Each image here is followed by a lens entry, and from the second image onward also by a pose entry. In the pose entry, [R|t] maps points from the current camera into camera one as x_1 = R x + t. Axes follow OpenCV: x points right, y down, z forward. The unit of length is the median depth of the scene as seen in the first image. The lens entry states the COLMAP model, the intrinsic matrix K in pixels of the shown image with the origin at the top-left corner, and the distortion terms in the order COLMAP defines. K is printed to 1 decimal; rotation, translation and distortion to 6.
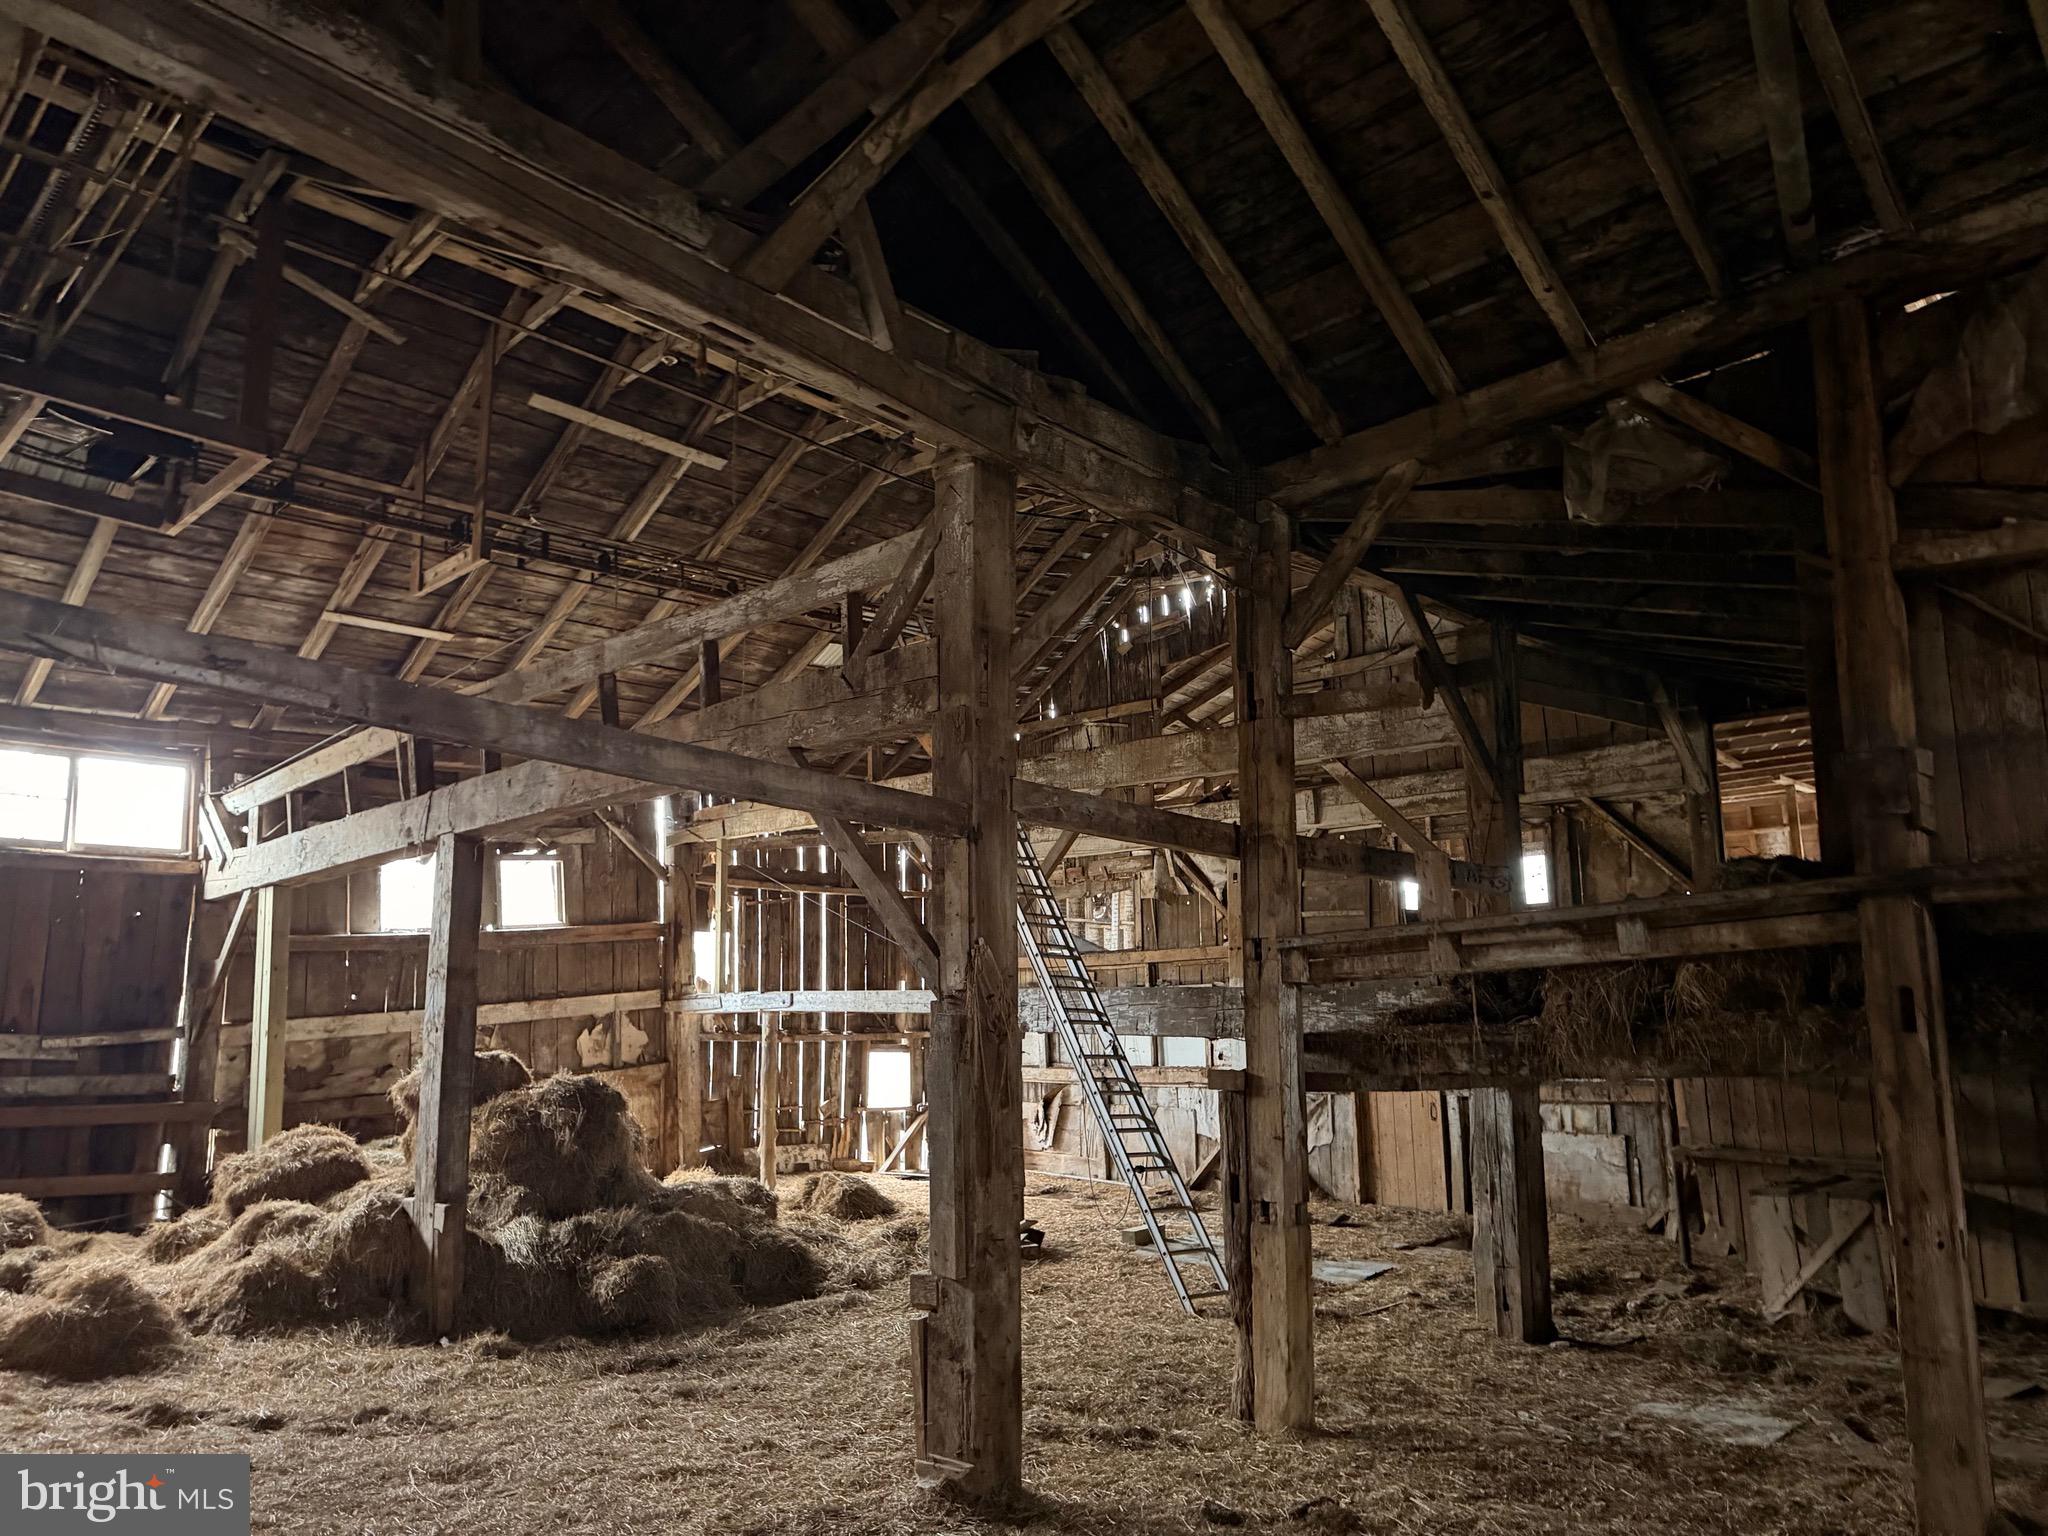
lens RADIAL K [[1477.6, 0, 1071.4], [0, 1477.6, 765.3], [0, 0, 1]] dist [0.045021, -0.054175]
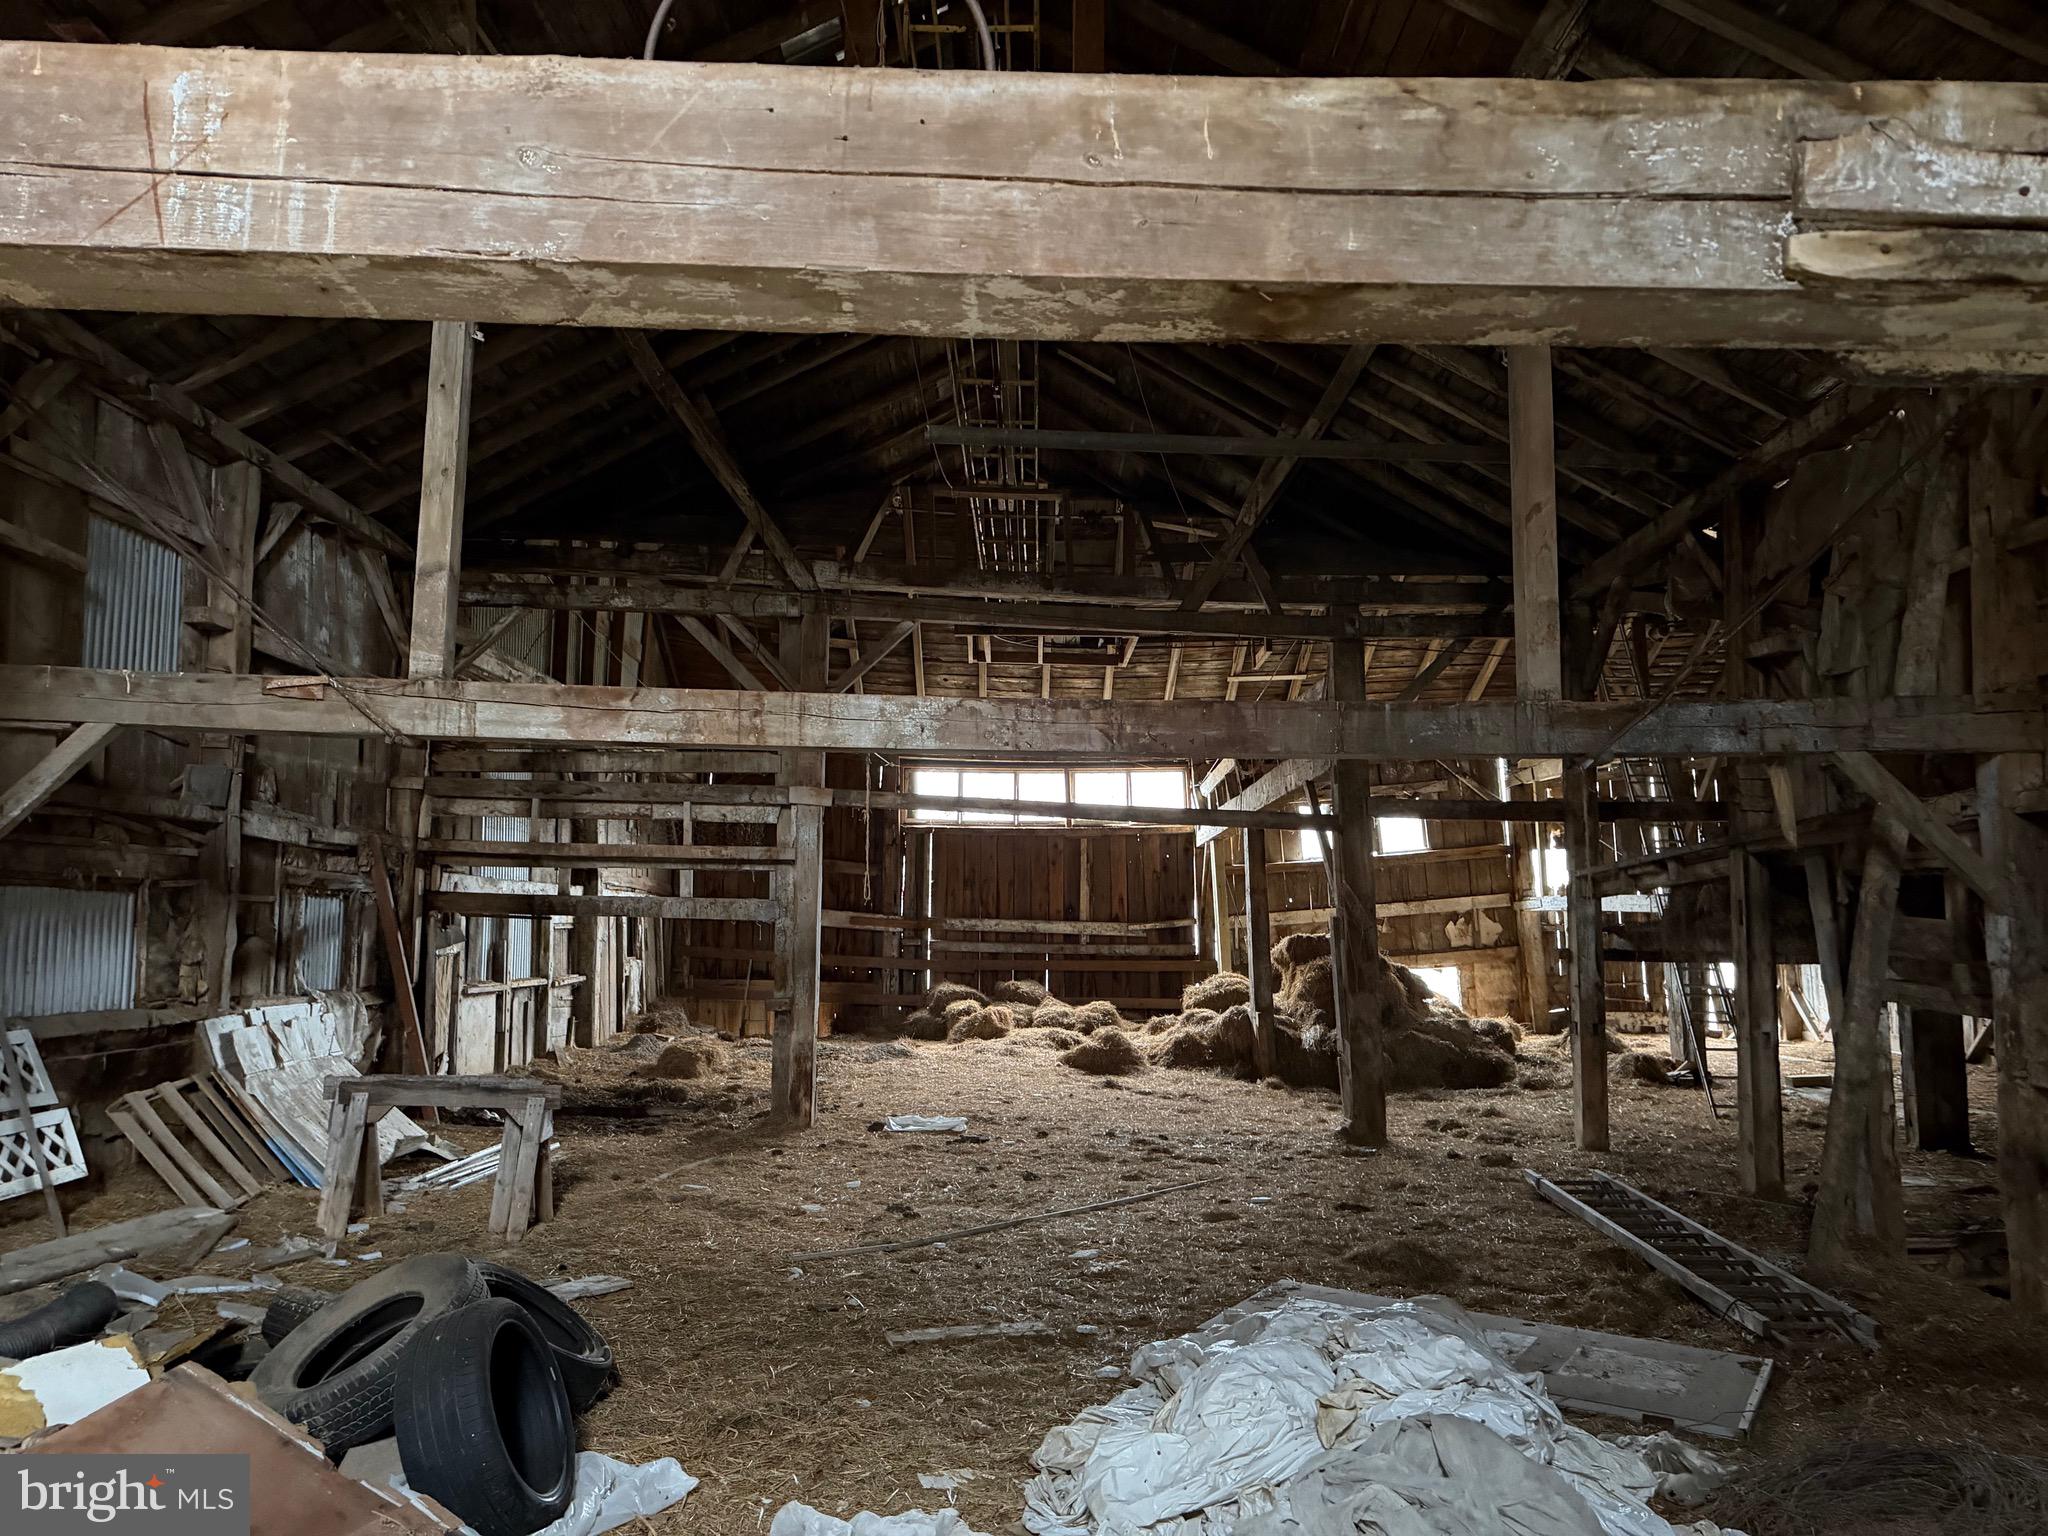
lens RADIAL K [[1477.6, 0, 989.2], [0, 1477.6, 775.2], [0, 0, 1]] dist [0.045021, -0.054175]
pose [[0.682980, -0.070956, -0.726983, 0.543061], [0.127499, 0.991572, 0.023001, -0.067039], [0.719224, -0.108399, 0.686270, -0.372504]]
